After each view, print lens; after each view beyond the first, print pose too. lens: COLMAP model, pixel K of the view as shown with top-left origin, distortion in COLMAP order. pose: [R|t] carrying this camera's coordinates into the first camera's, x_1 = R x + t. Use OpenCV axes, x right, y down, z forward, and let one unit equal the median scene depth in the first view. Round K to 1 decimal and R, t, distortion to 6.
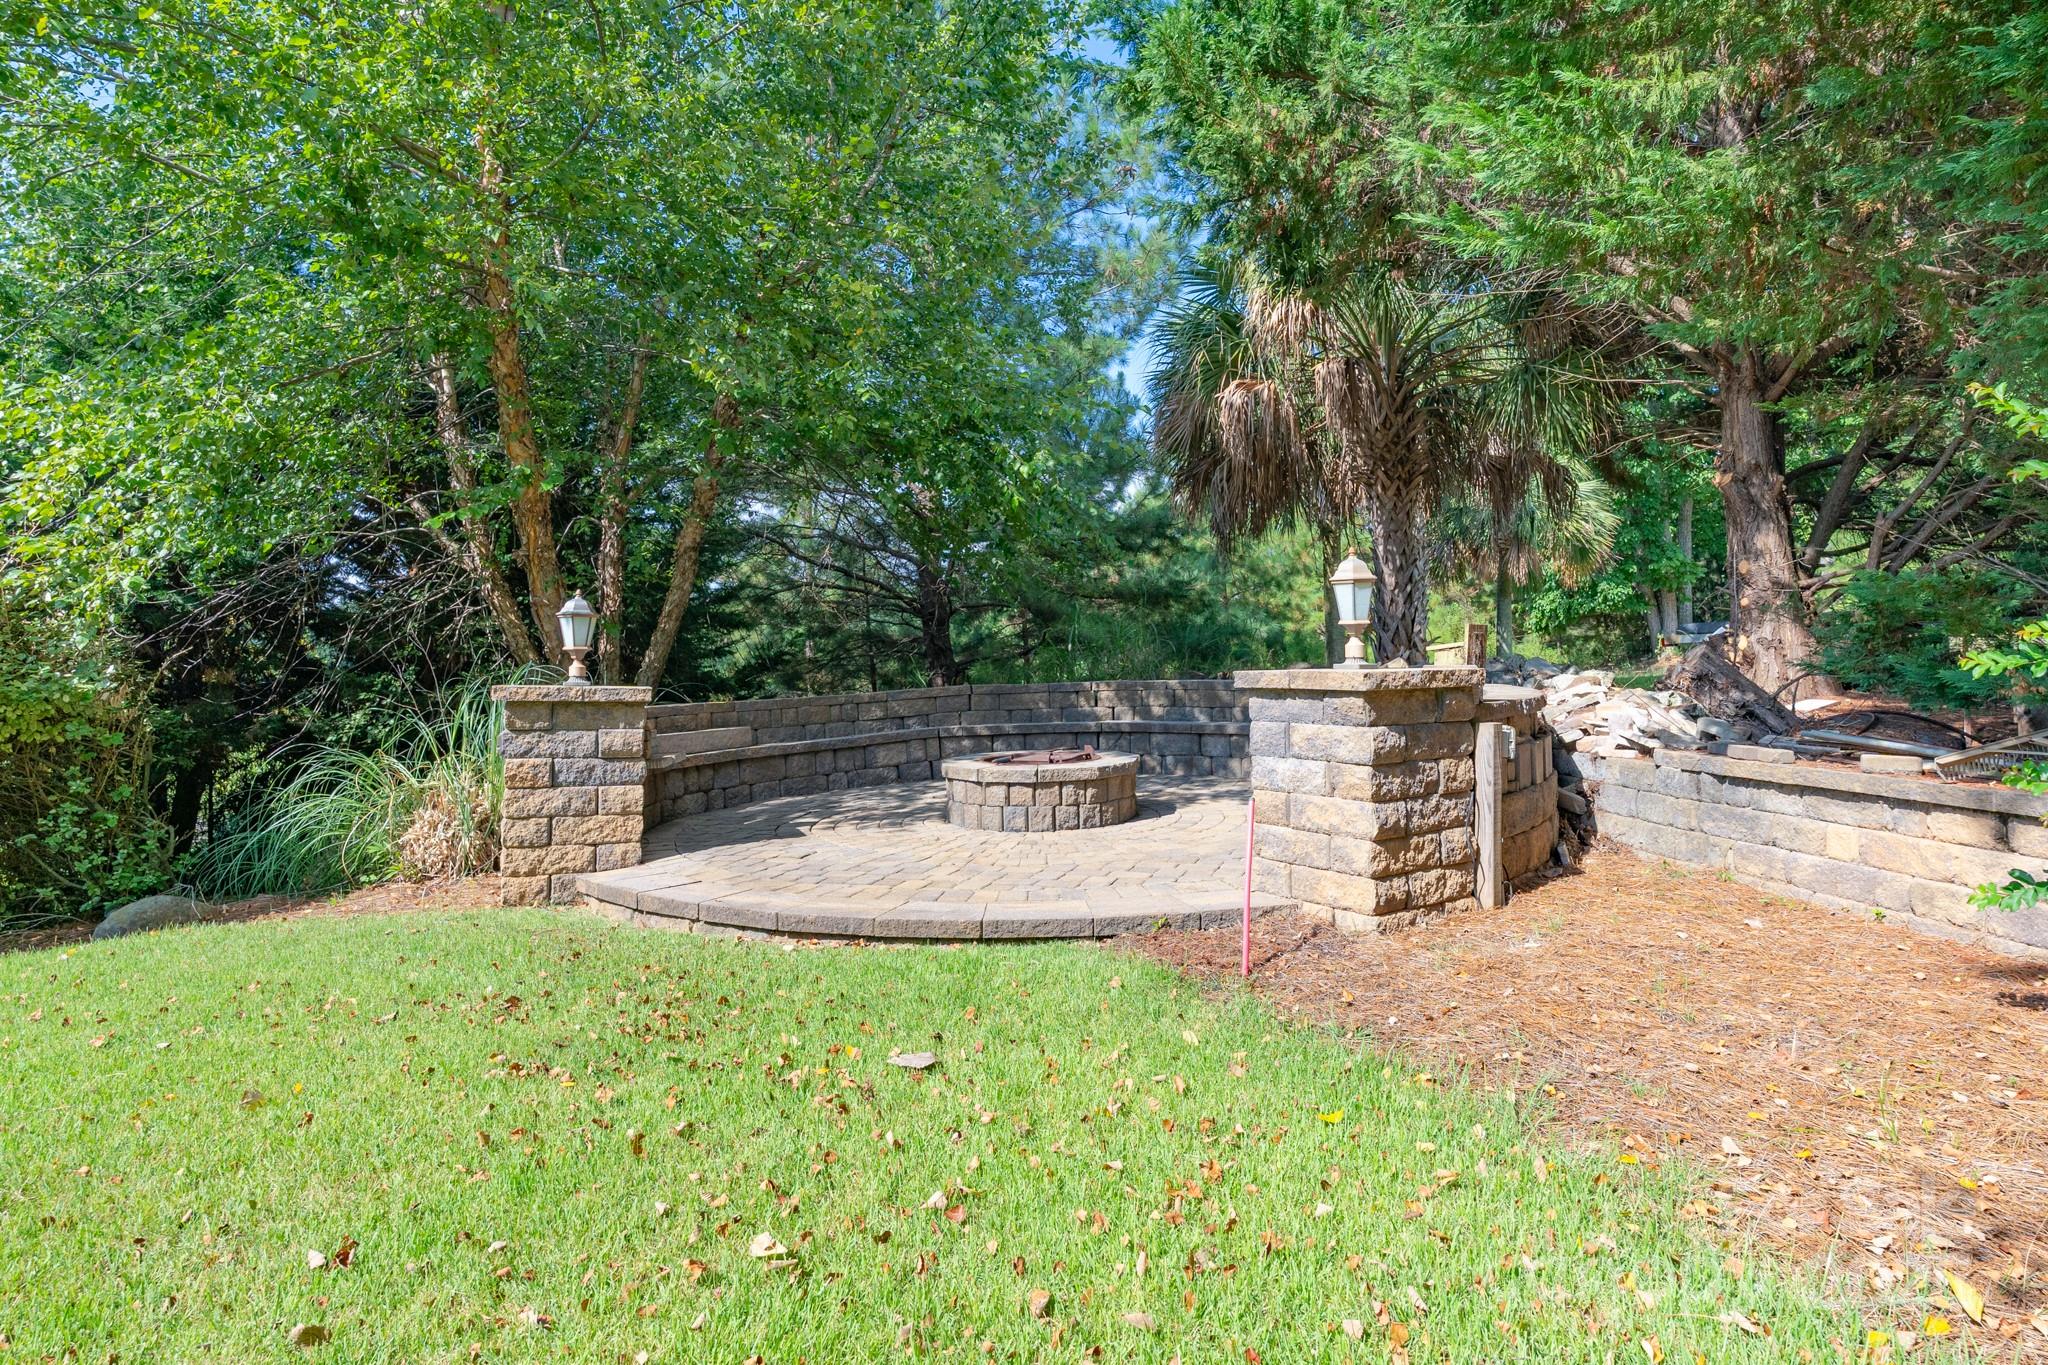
lens RADIAL K [[938.7, 0, 1155.0], [0, 938.7, 655.0], [0, 0, 1]] dist [-0.000428, -0.000051]
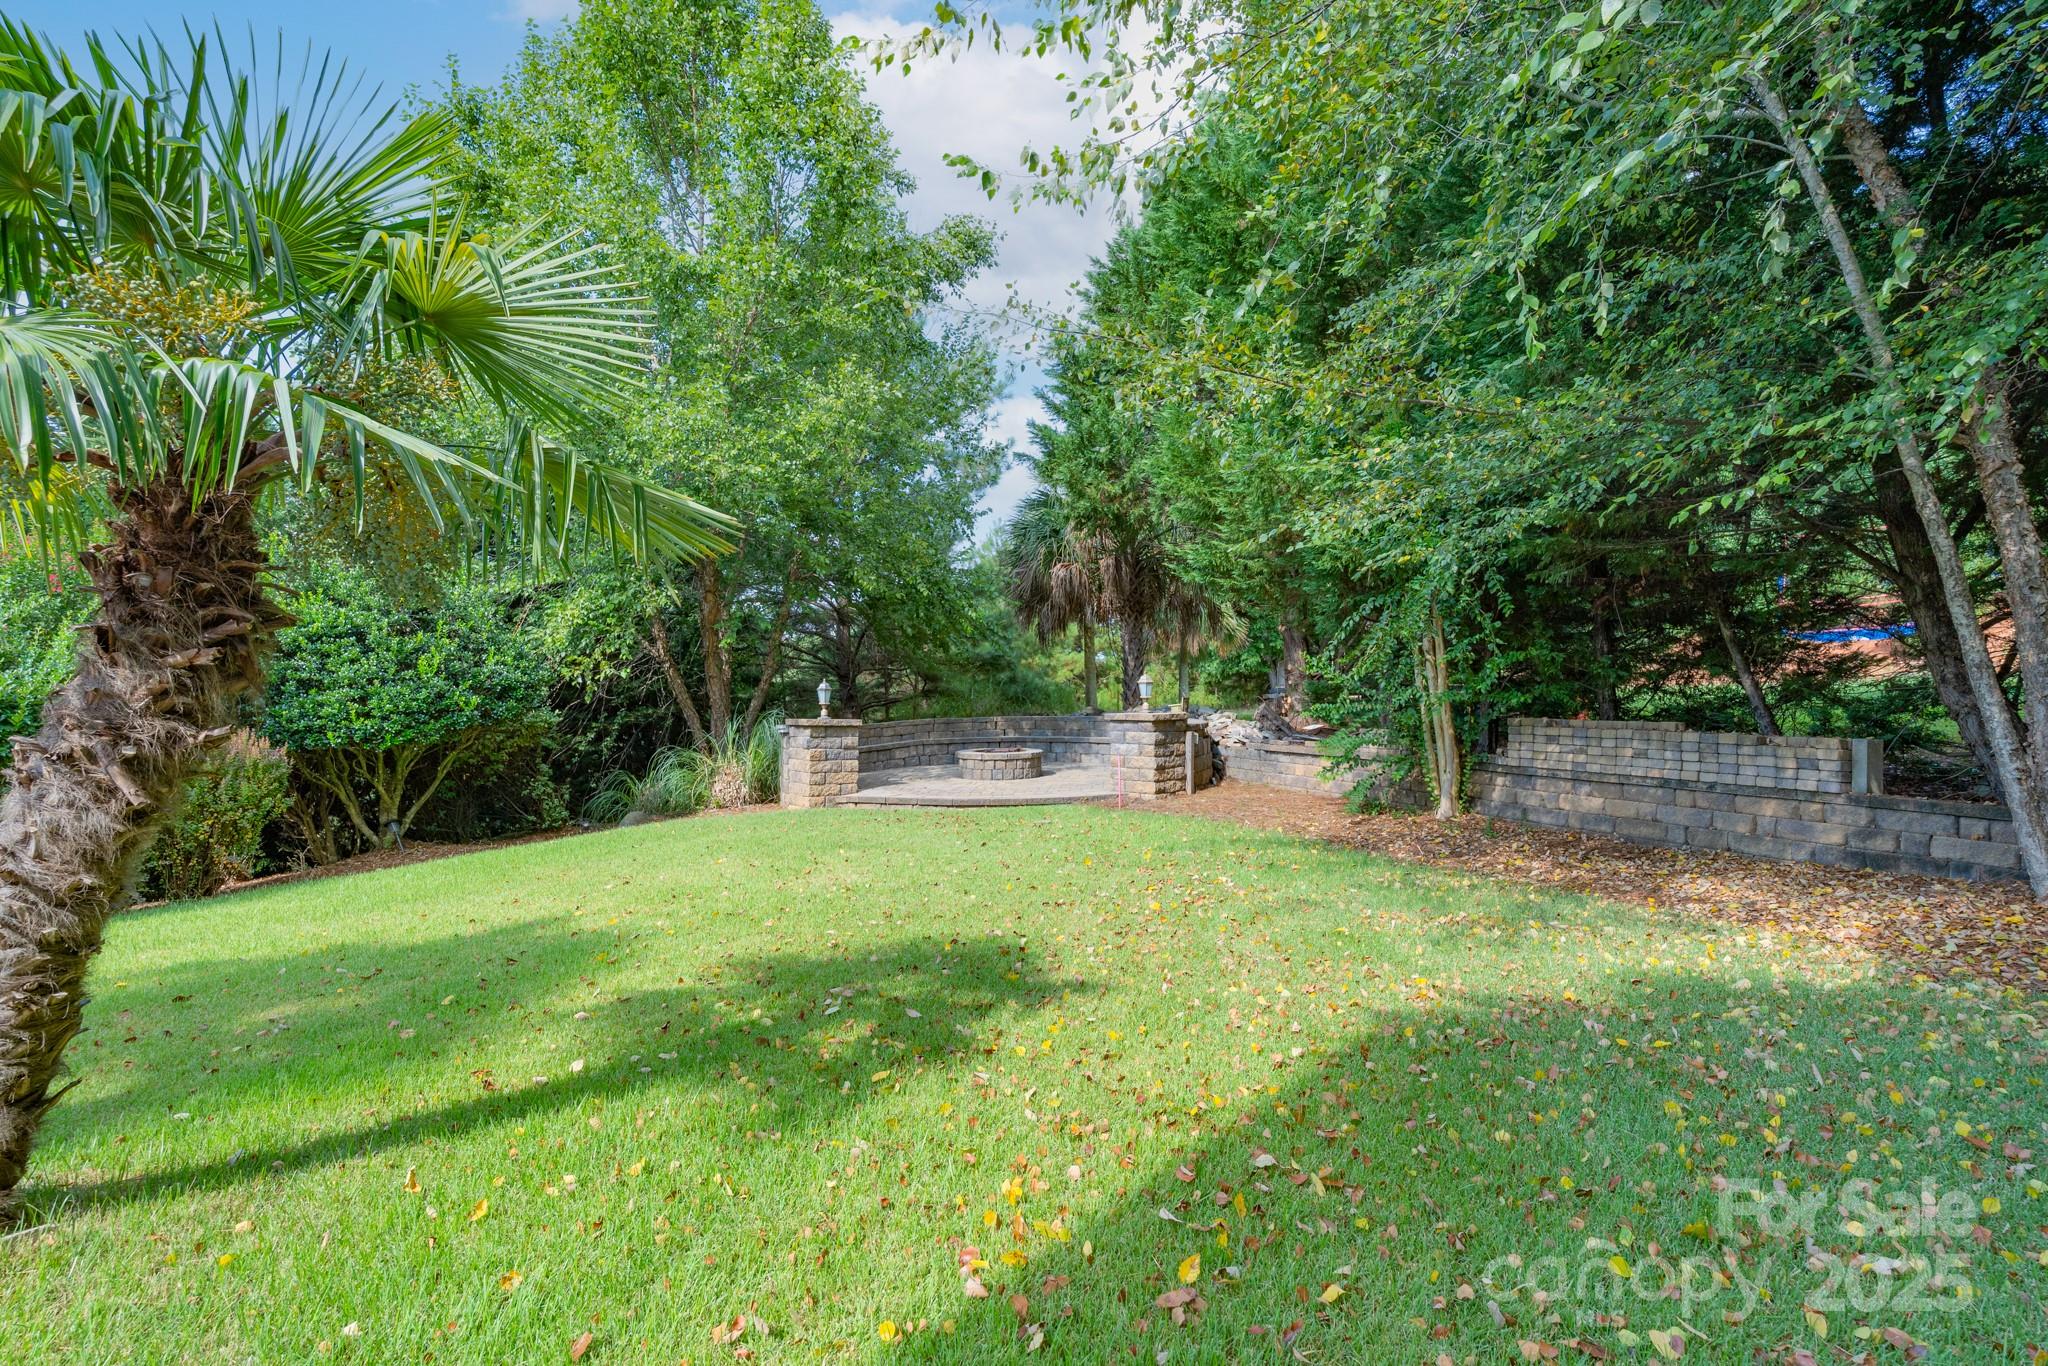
lens RADIAL K [[929.5, 0, 1014.1], [0, 929.5, 694.6], [0, 0, 1]] dist [0.012900, -0.000001]
pose [[0.982444, 0.003989, 0.186515, -0.589493], [-0.005228, 0.999967, 0.006150, -0.047110], [-0.186484, -0.007017, 0.982433, -1.421190]]
